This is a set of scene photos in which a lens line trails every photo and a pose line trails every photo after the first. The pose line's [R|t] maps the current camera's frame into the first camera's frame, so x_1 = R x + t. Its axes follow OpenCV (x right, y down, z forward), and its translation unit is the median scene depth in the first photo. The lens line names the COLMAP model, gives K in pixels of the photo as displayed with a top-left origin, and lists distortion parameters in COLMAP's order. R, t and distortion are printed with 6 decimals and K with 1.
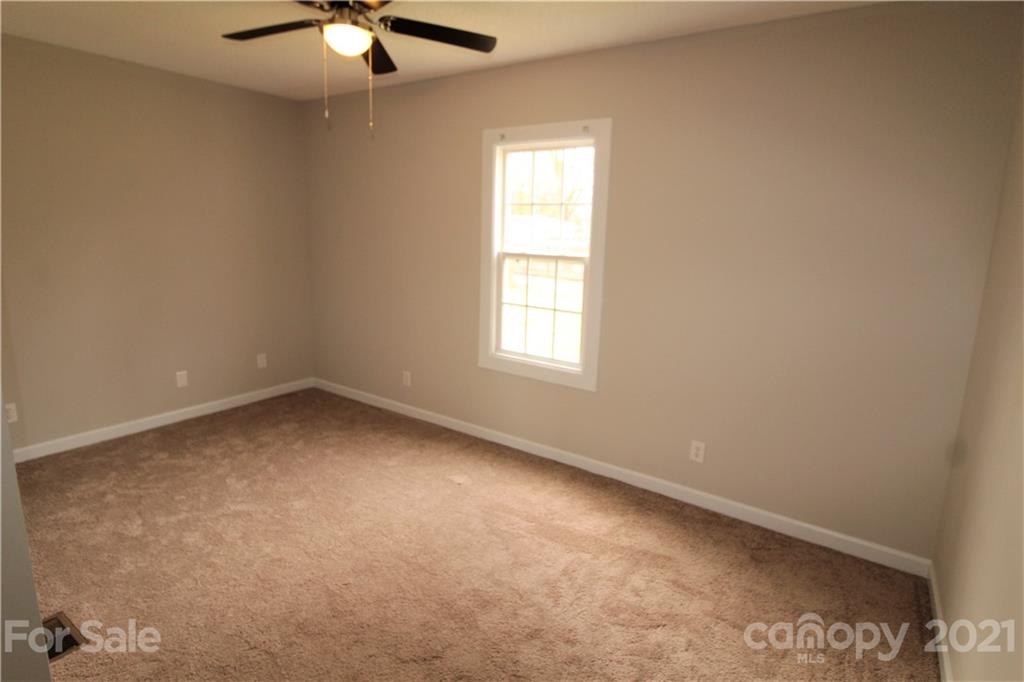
lens RADIAL K [[516.9, 0, 520.3], [0, 516.9, 323.7], [0, 0, 1]] dist [0.002618, -0.016765]
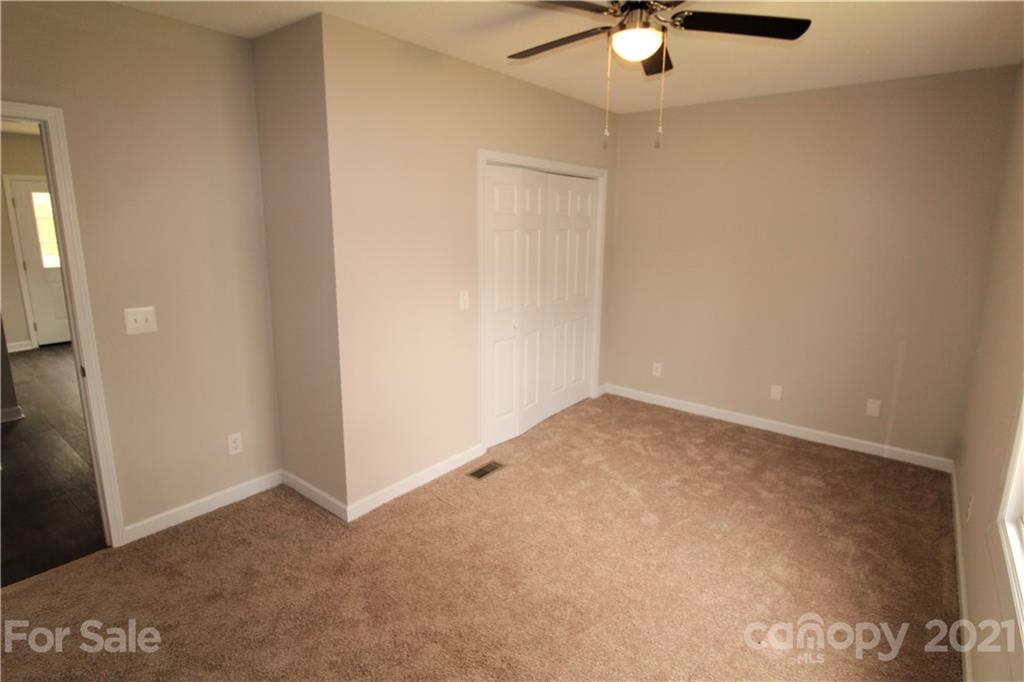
lens RADIAL K [[516.9, 0, 520.3], [0, 516.9, 323.7], [0, 0, 1]] dist [0.002618, -0.016765]
pose [[-0.068882, 0.157414, -0.985127, 0.440083], [-0.193441, 0.966624, 0.167983, -0.116918], [0.978691, 0.202135, -0.036133, 0.604562]]
